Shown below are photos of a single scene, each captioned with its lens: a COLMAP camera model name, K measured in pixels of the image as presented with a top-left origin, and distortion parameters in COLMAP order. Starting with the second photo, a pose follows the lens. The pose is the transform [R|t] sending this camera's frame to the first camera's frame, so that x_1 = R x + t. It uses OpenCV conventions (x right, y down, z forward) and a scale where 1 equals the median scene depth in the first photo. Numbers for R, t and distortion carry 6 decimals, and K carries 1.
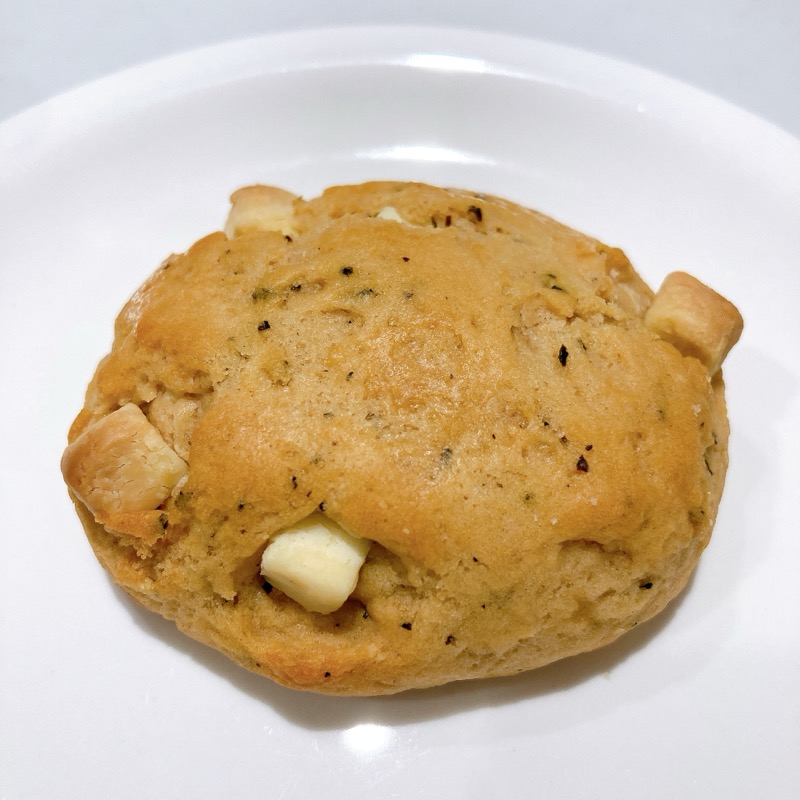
lens RADIAL K [[4578.1, 0, 397.2], [0, 4578.1, 454.3], [0, 0, 1]] dist [8.497164, -310.160007]
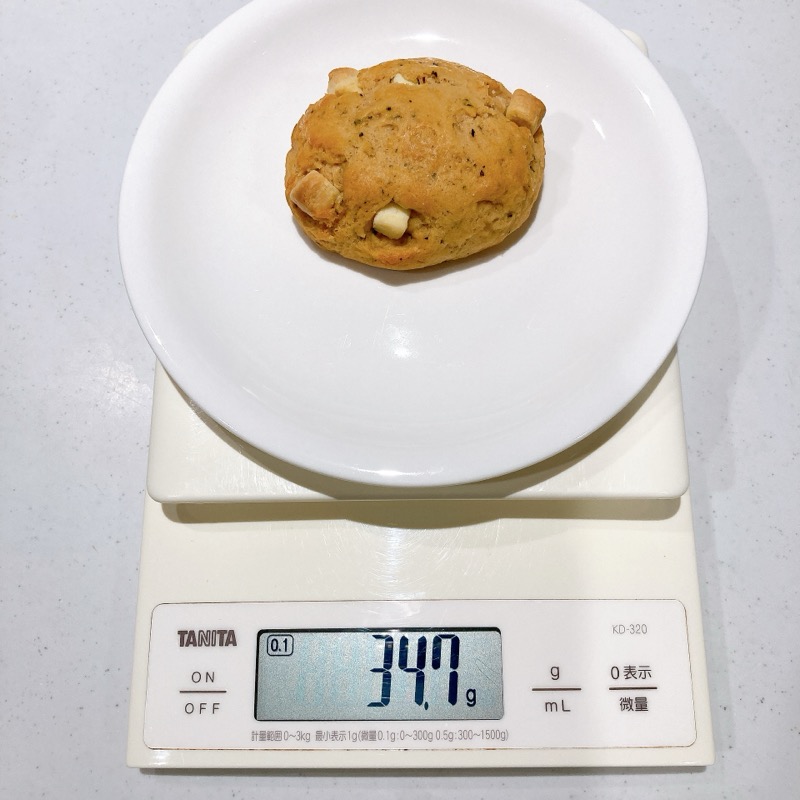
lens RADIAL K [[4578.1, 0, 397.2], [0, 4578.1, 454.3], [0, 0, 1]] dist [8.497164, -310.160007]
pose [[0.993744, -0.111668, -0.001601, -0.024876], [0.111595, 0.992333, 0.053125, 0.013359], [-0.004343, -0.052971, 0.998587, -1.790269]]
